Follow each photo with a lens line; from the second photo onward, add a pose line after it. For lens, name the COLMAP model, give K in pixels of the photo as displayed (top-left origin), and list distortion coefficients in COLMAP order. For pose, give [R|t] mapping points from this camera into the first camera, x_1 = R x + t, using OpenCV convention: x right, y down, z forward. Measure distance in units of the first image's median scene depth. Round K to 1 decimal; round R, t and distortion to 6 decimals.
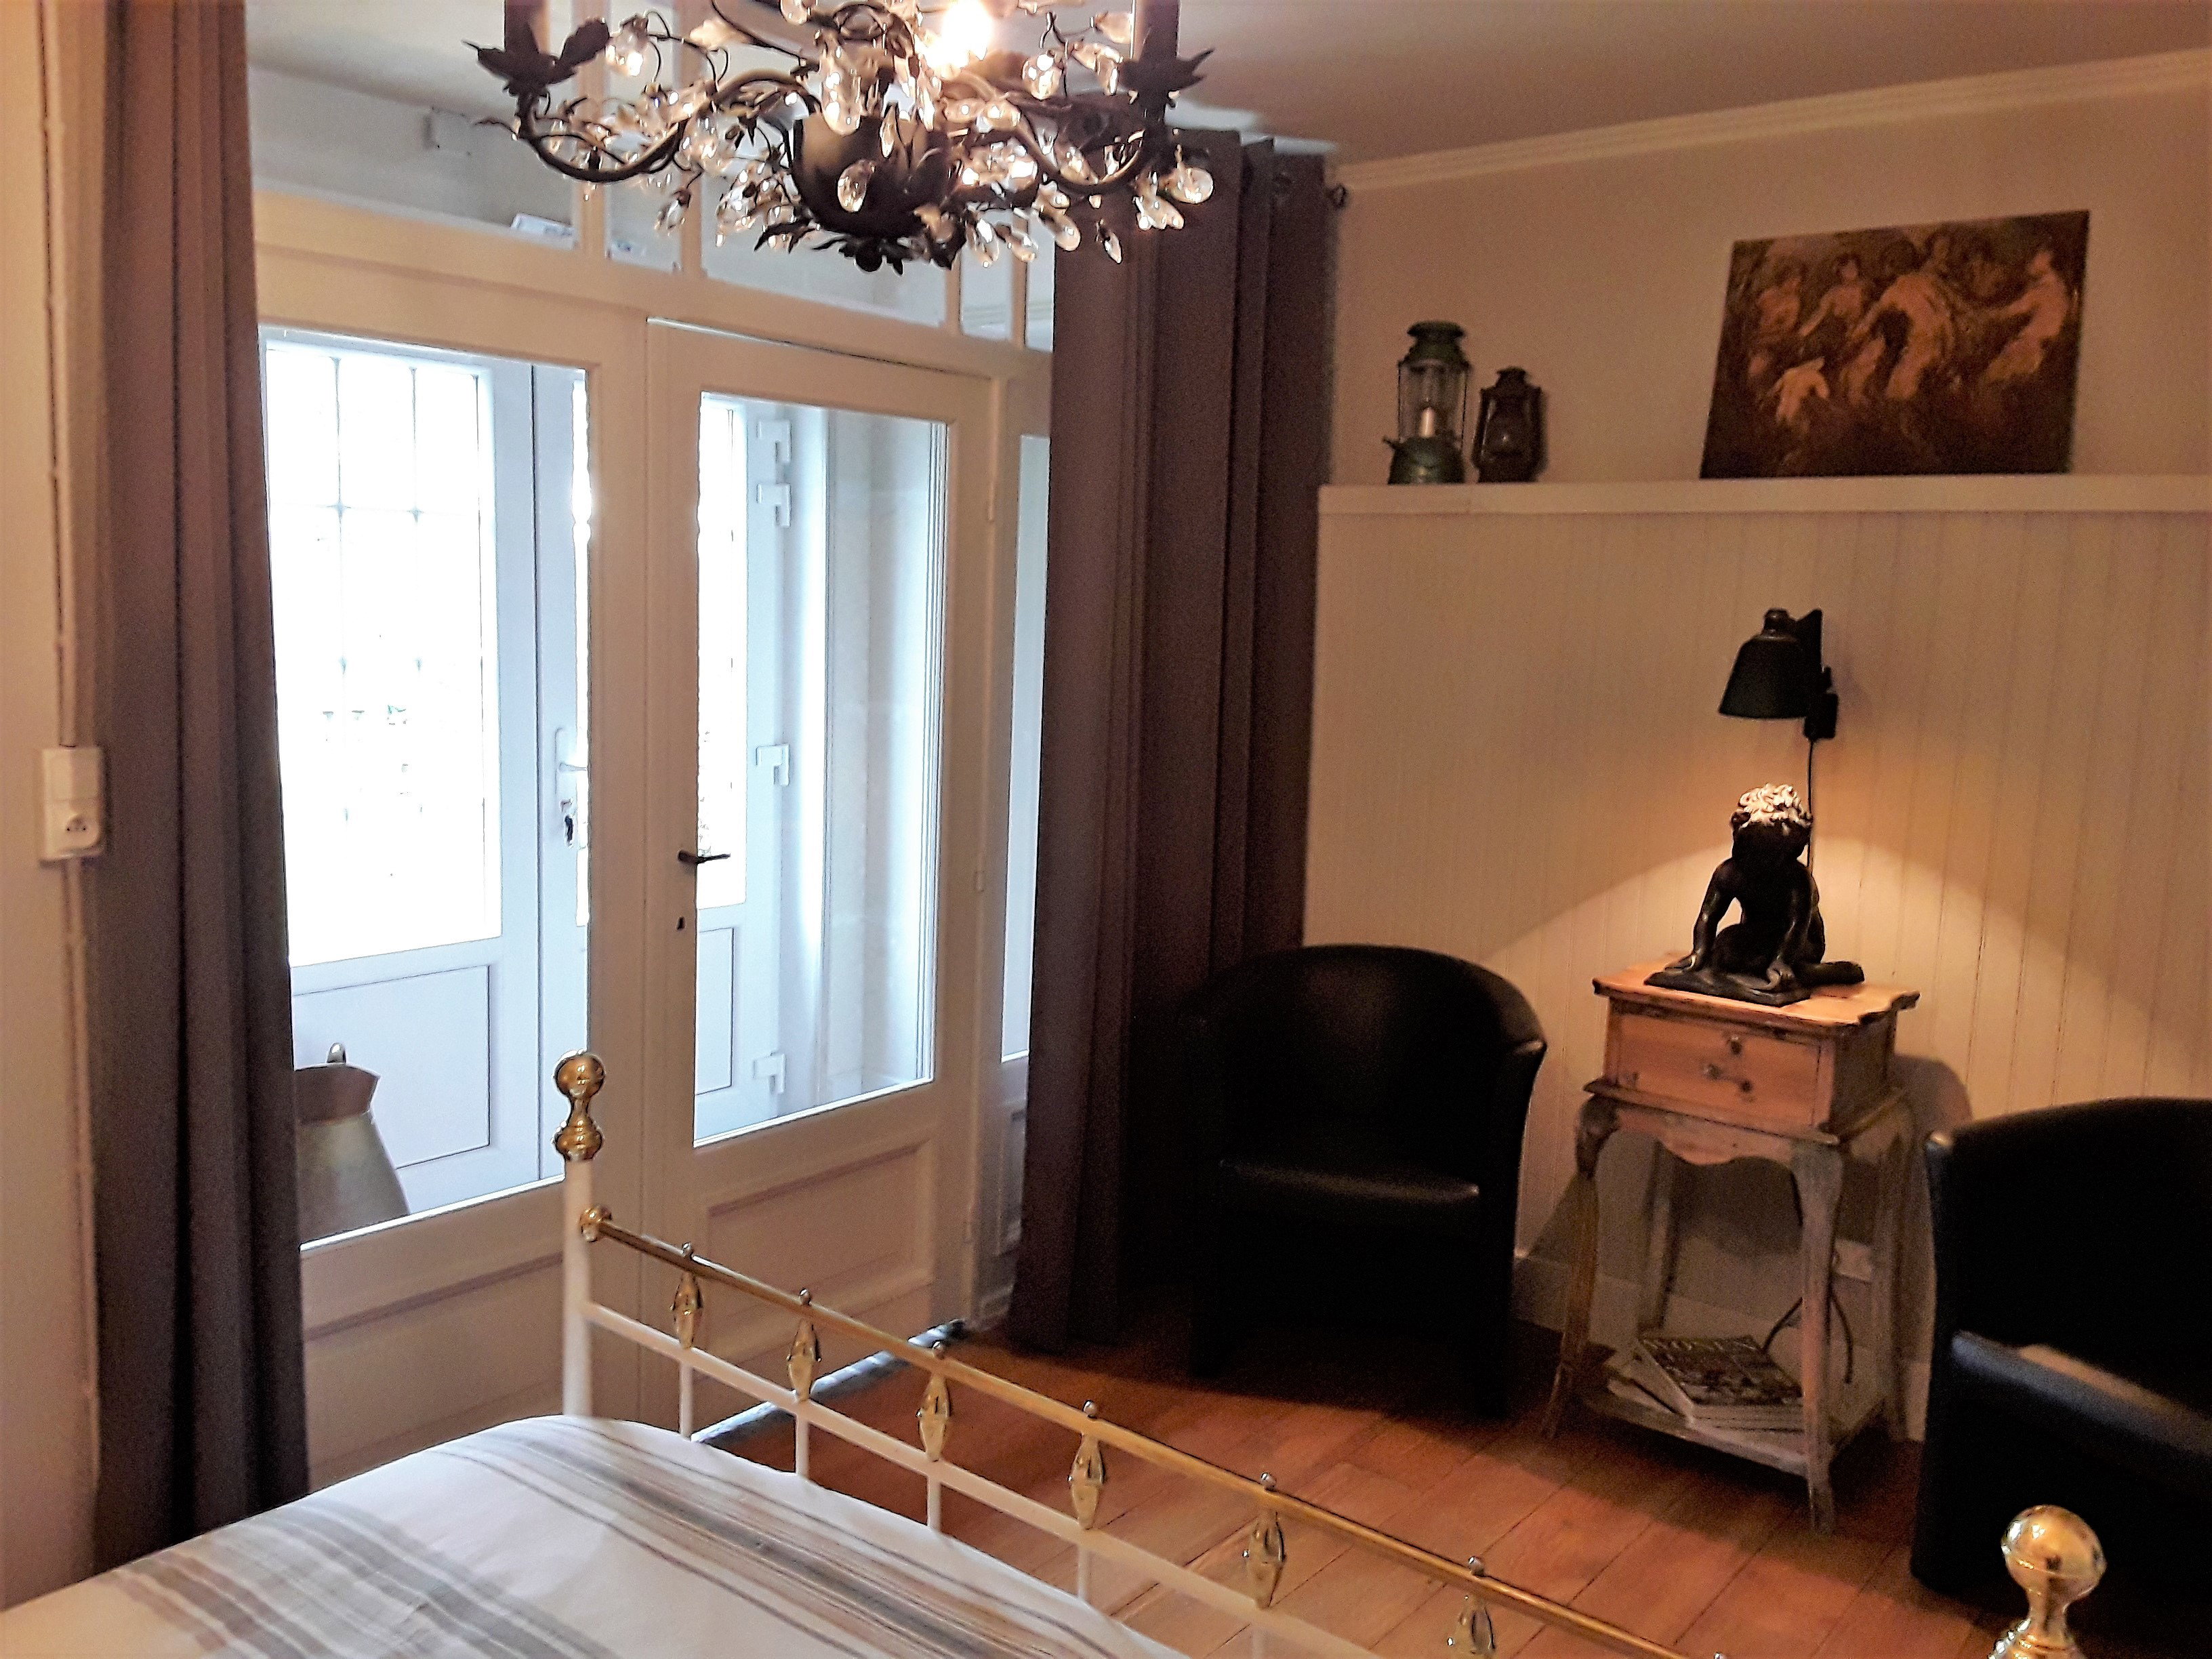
lens RADIAL K [[1788.2, 0, 1097.8], [0, 1788.2, 839.2], [0, 0, 1]] dist [0.060390, -0.111468]
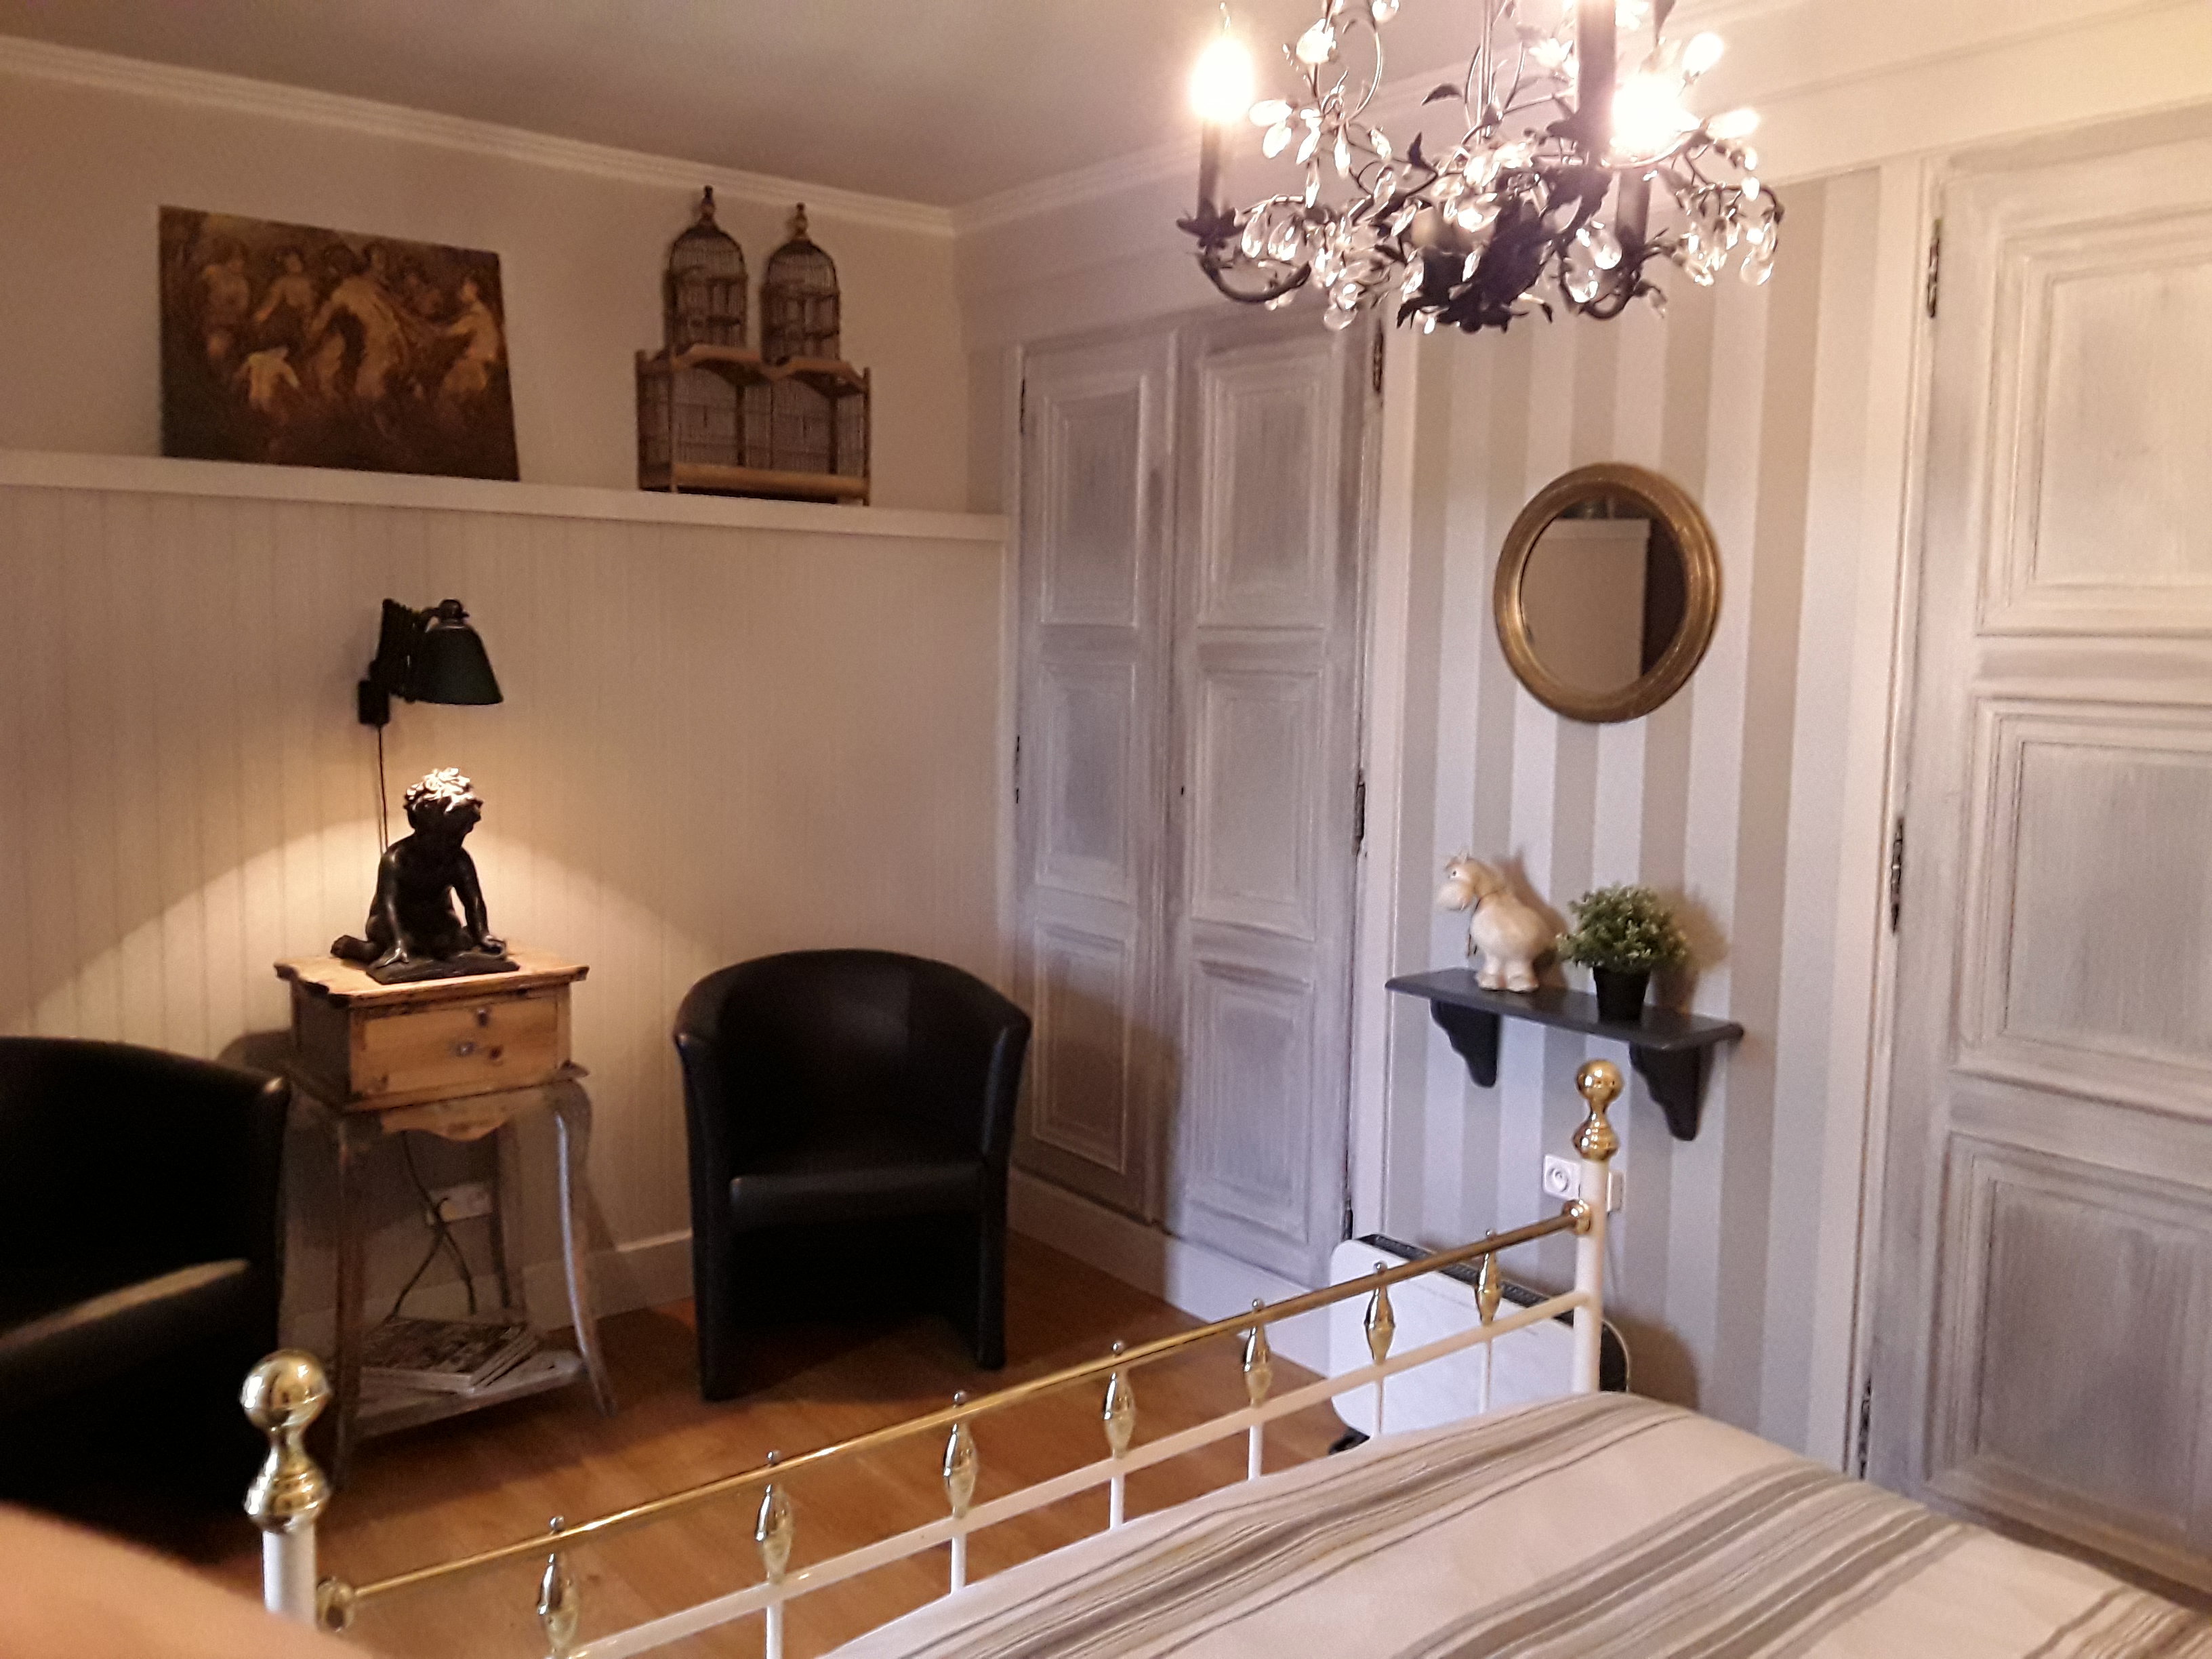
lens RADIAL K [[1788.2, 0, 1106.1], [0, 1788.2, 819.1], [0, 0, 1]] dist [0.060390, -0.111468]
pose [[0.206997, -0.135344, 0.968935, -0.523355], [0.123488, 0.986078, 0.111358, -0.065473], [-0.970517, 0.096601, 0.220829, 0.372143]]
